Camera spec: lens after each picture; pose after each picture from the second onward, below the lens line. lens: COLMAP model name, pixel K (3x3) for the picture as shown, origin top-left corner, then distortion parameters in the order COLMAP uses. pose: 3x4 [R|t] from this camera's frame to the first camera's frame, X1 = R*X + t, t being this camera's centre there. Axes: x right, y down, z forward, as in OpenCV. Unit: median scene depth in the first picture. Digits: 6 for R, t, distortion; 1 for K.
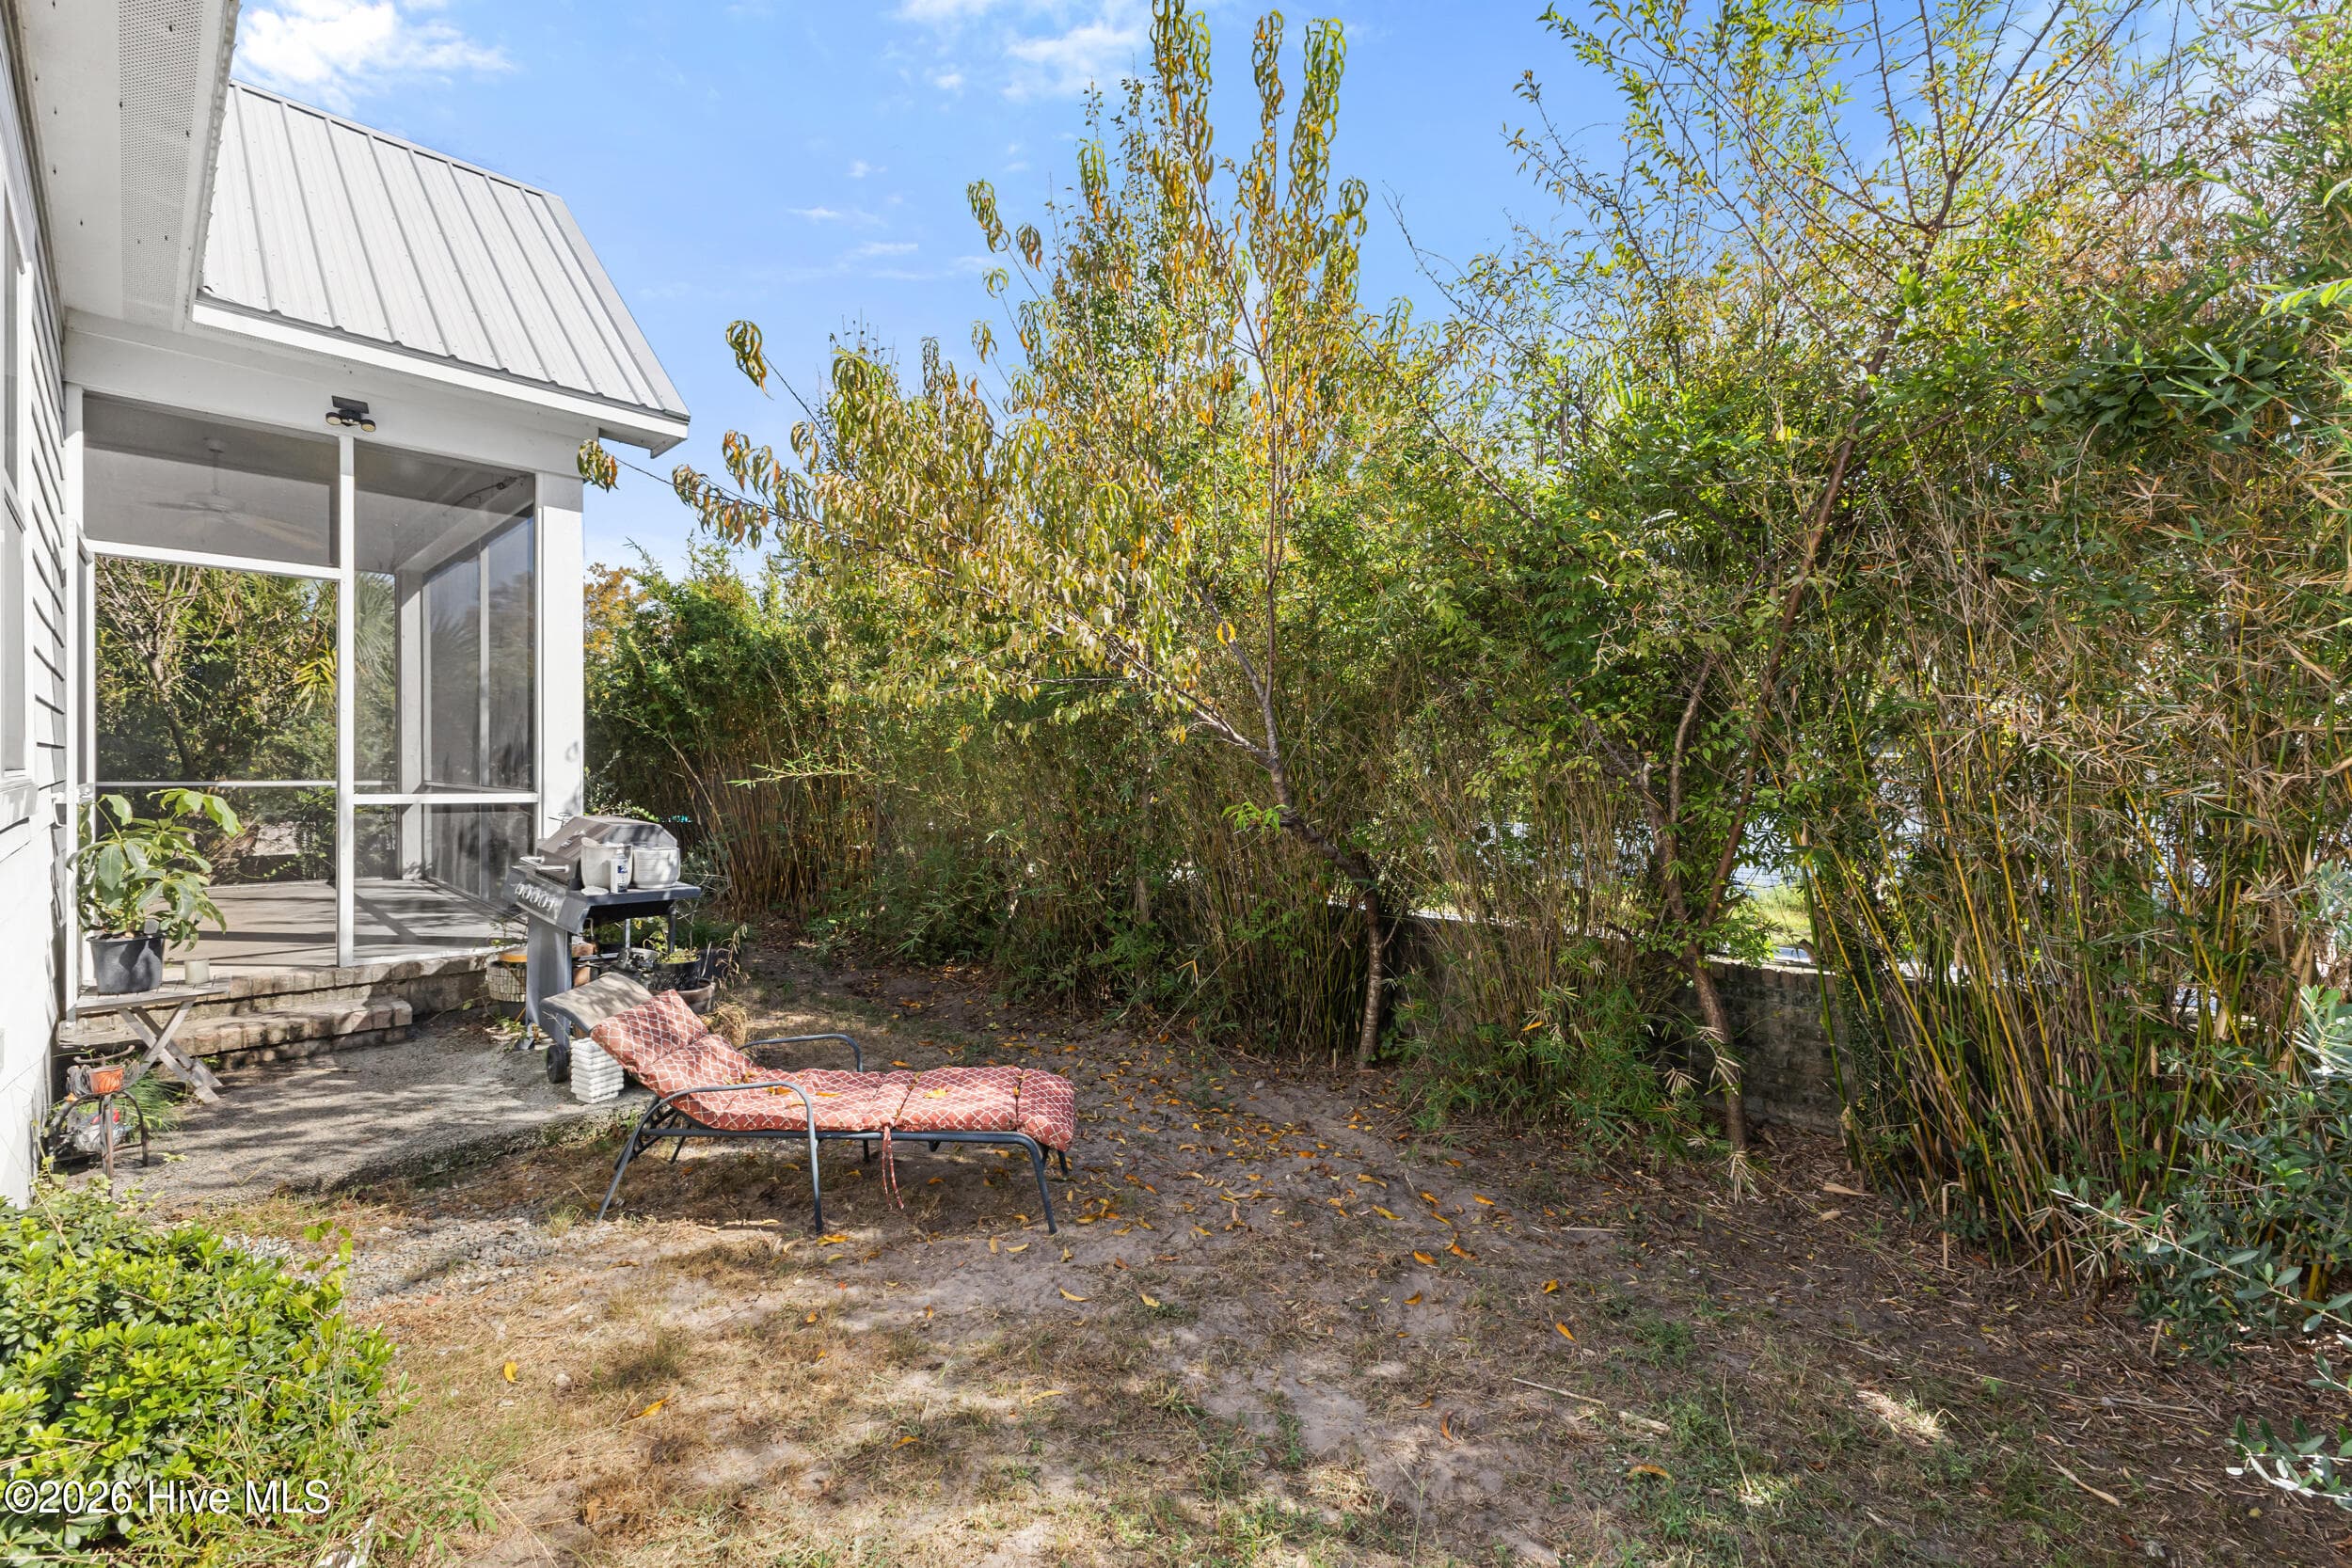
lens RADIAL K [[1029.7, 0, 1174.2], [0, 1029.7, 768.8], [0, 0, 1]] dist [-0.000317, -0.000124]
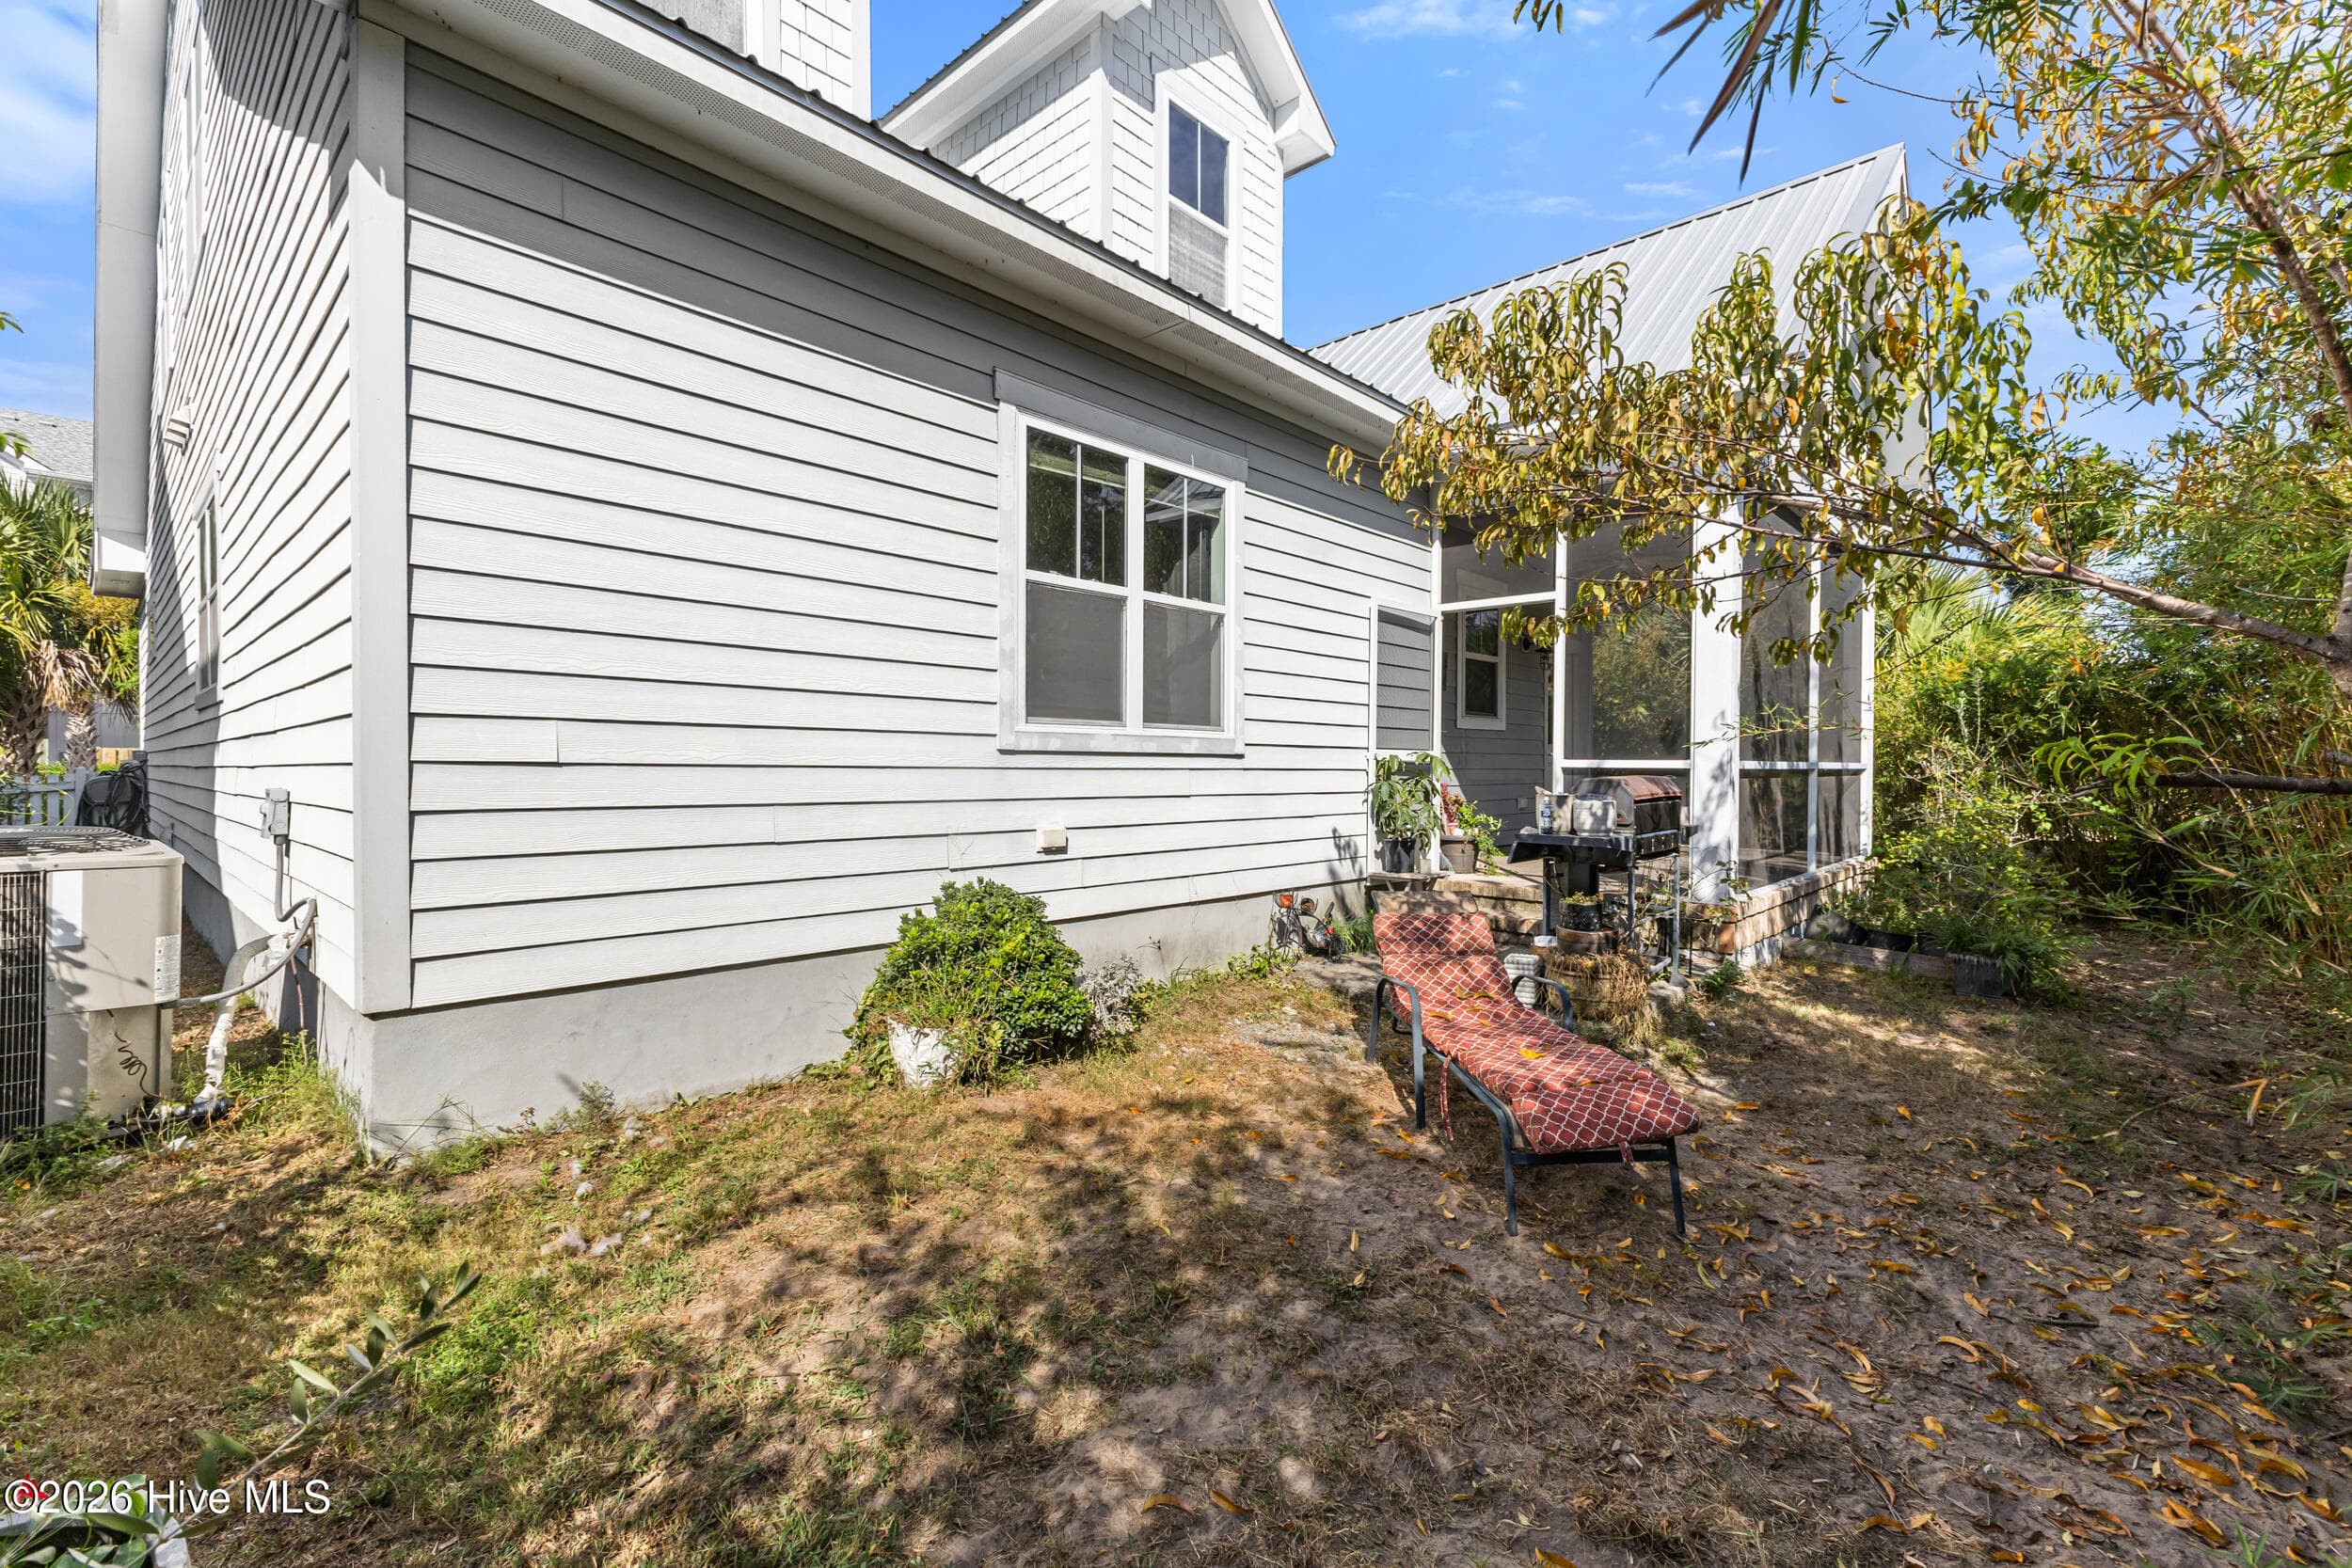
lens RADIAL K [[1004.4, 0, 1174.7], [0, 1004.4, 774.4], [0, 0, 1]] dist [0.000680, 0.000080]
pose [[0.029103, 0.003036, -0.999572, 0.807145], [-0.011661, 0.999928, 0.002697, 0.077249], [0.999508, 0.011577, 0.029136, 0.785974]]
